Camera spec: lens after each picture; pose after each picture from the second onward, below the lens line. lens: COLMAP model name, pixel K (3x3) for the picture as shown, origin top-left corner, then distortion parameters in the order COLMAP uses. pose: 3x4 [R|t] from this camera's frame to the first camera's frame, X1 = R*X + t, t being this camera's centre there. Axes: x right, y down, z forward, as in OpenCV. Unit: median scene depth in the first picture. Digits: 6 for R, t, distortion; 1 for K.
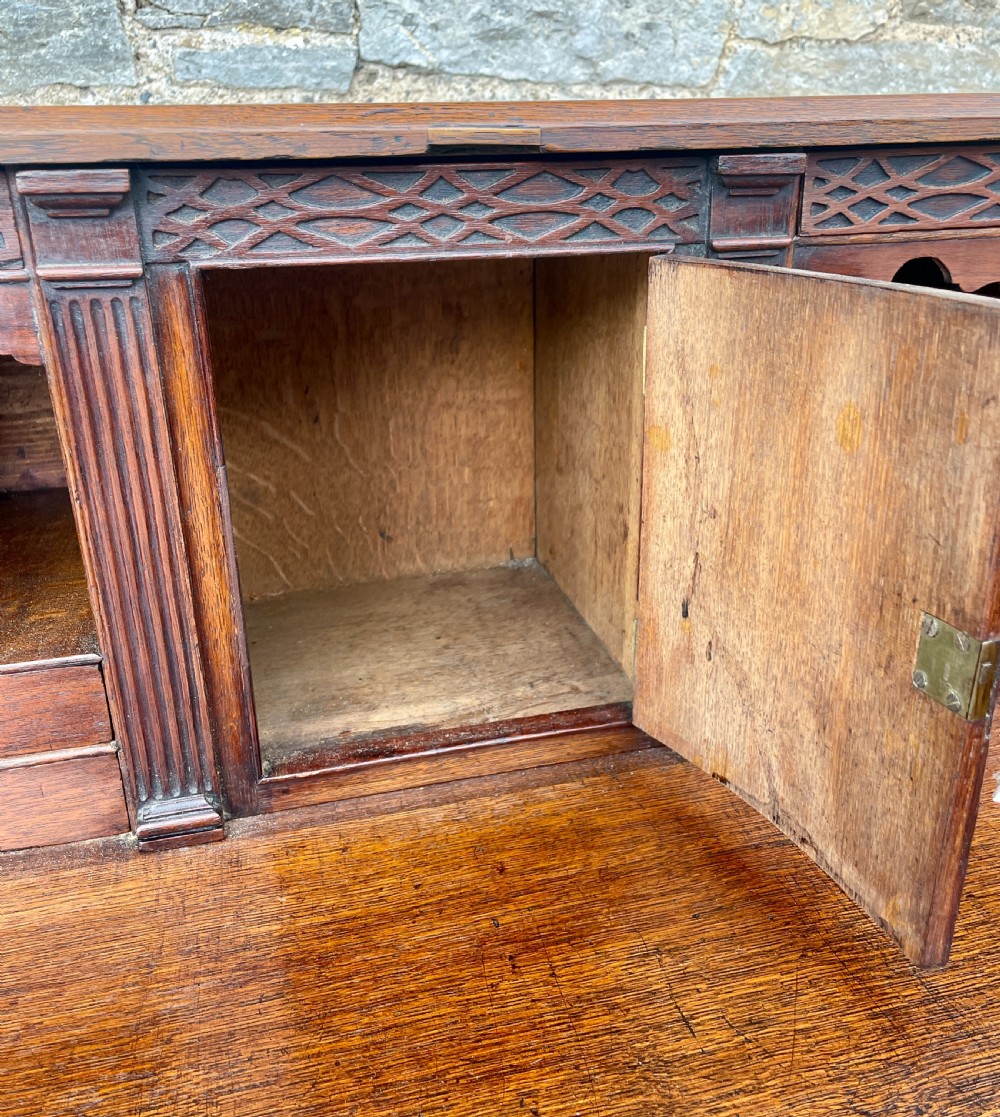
lens RADIAL K [[1034.5, 0, 513.6], [0, 1034.5, 562.6], [0, 0, 1]] dist [0.007071, 0.000000]
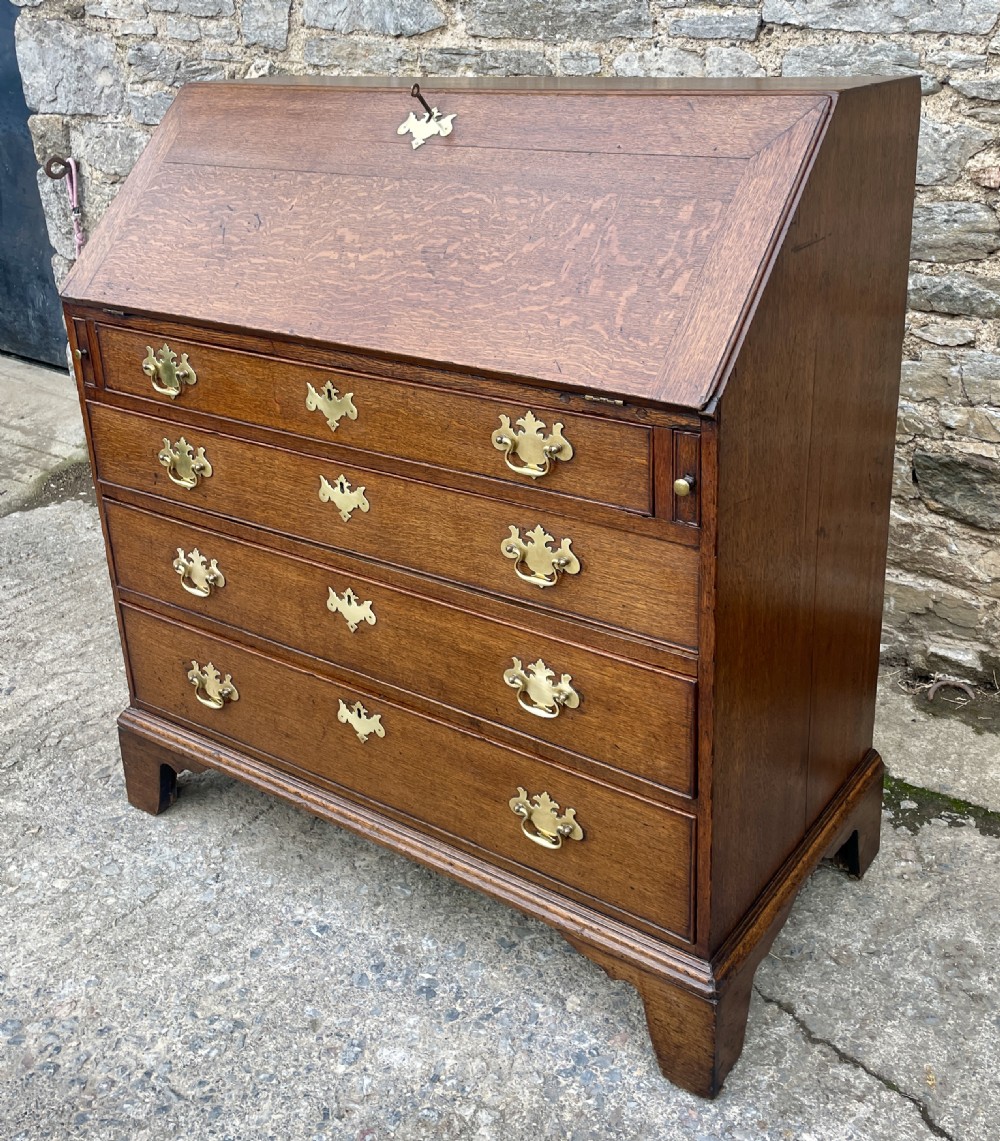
lens RADIAL K [[1227.3, 0, 545.0], [0, 1227.3, 481.7], [0, 0, 1]] dist [0.049894, 0.000000]
pose [[0.642552, 0.274849, -0.715252, 1.395330], [-0.277540, 0.953552, 0.117090, 0.106233], [0.714212, 0.123274, 0.688988, -0.614680]]
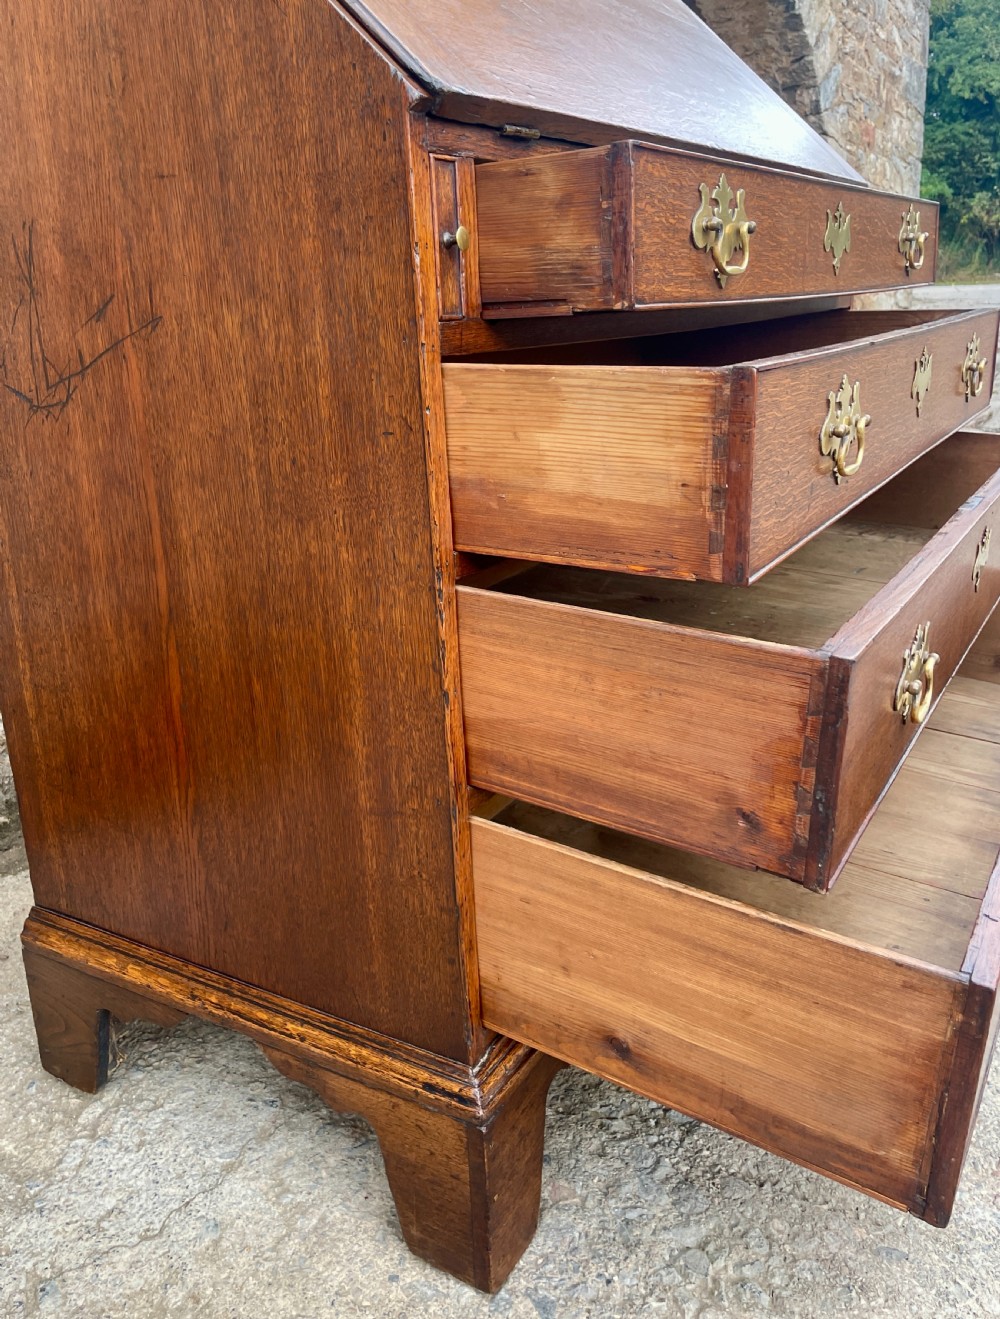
lens RADIAL K [[1104.1, 0, 467.1], [0, 1104.1, 603.6], [0, 0, 1]] dist [0.093506, -0.110130]
pose [[0.734465, -0.197943, 0.649137, -0.983436], [0.299067, 0.953036, -0.047767, 0.609382], [-0.609196, 0.229219, 0.759170, -0.370750]]
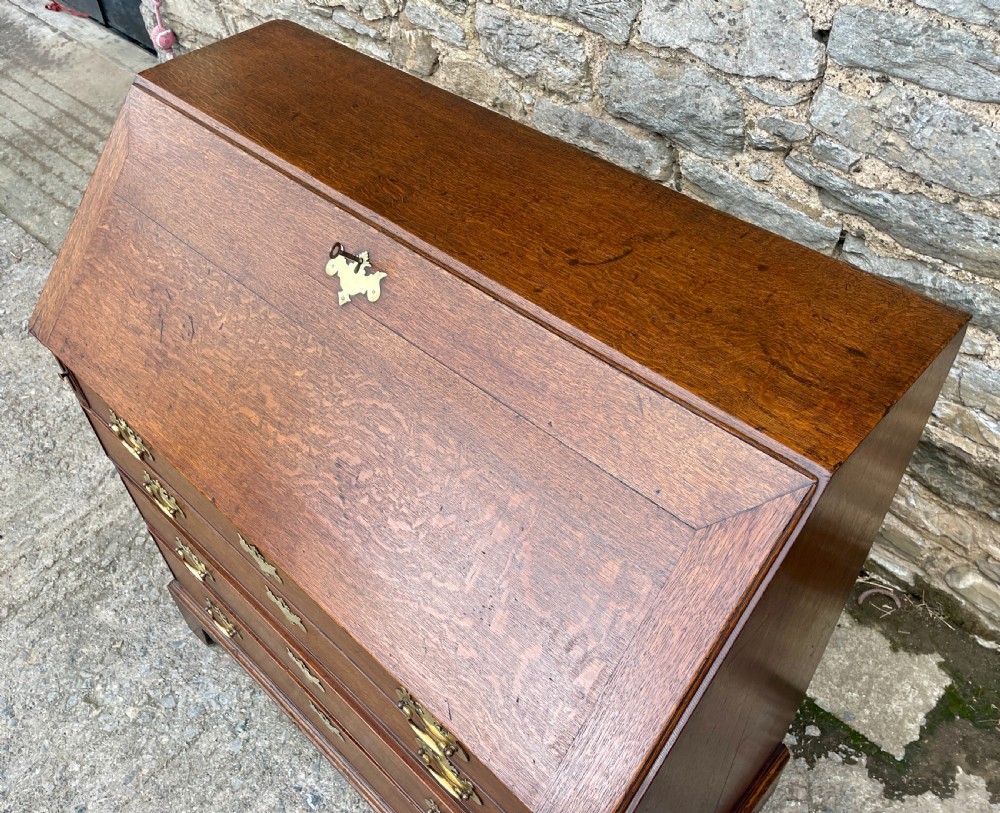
lens RADIAL K [[874.0, 0, 501.7], [0, 874.0, 398.2], [0, 0, 1]] dist [0.089874, -0.122140]
pose [[0.523847, 0.610769, -0.593756, 0.756872], [-0.298262, 0.784442, 0.543774, -0.597062], [0.797887, -0.107759, 0.593097, -0.128855]]
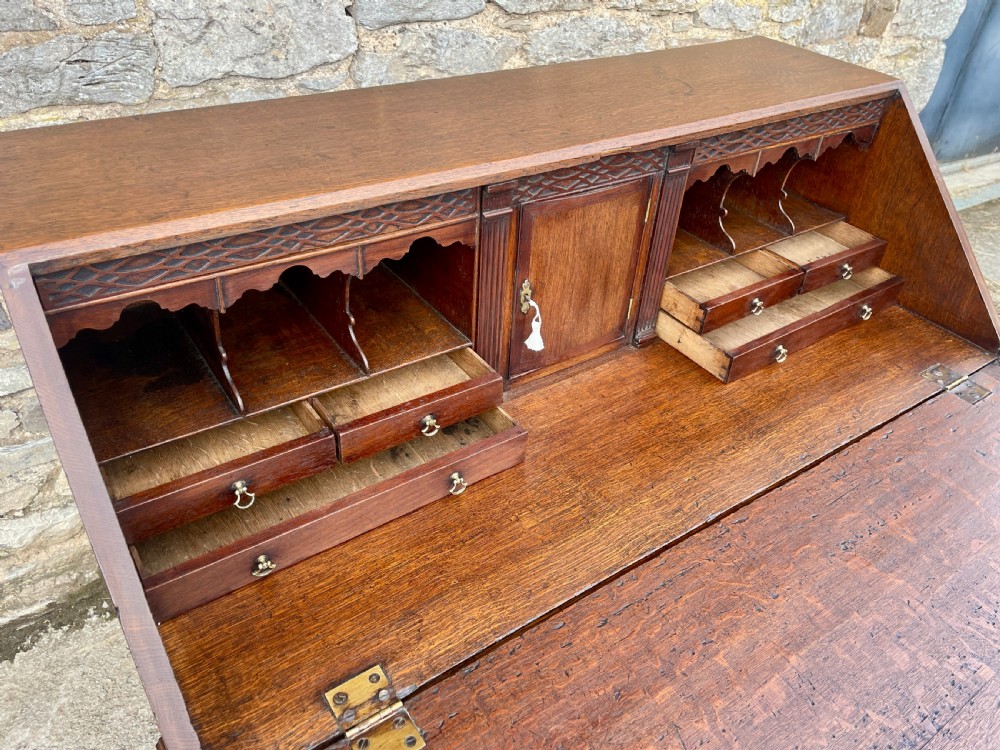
lens RADIAL K [[762.6, 0, 514.0], [0, 762.6, 368.2], [0, 0, 1]] dist [0.085878, -0.112820]
pose [[0.932735, -0.143069, 0.330965, -0.416551], [0.060328, 0.966893, 0.247947, -0.144014], [-0.355481, -0.211302, 0.910486, -0.374414]]
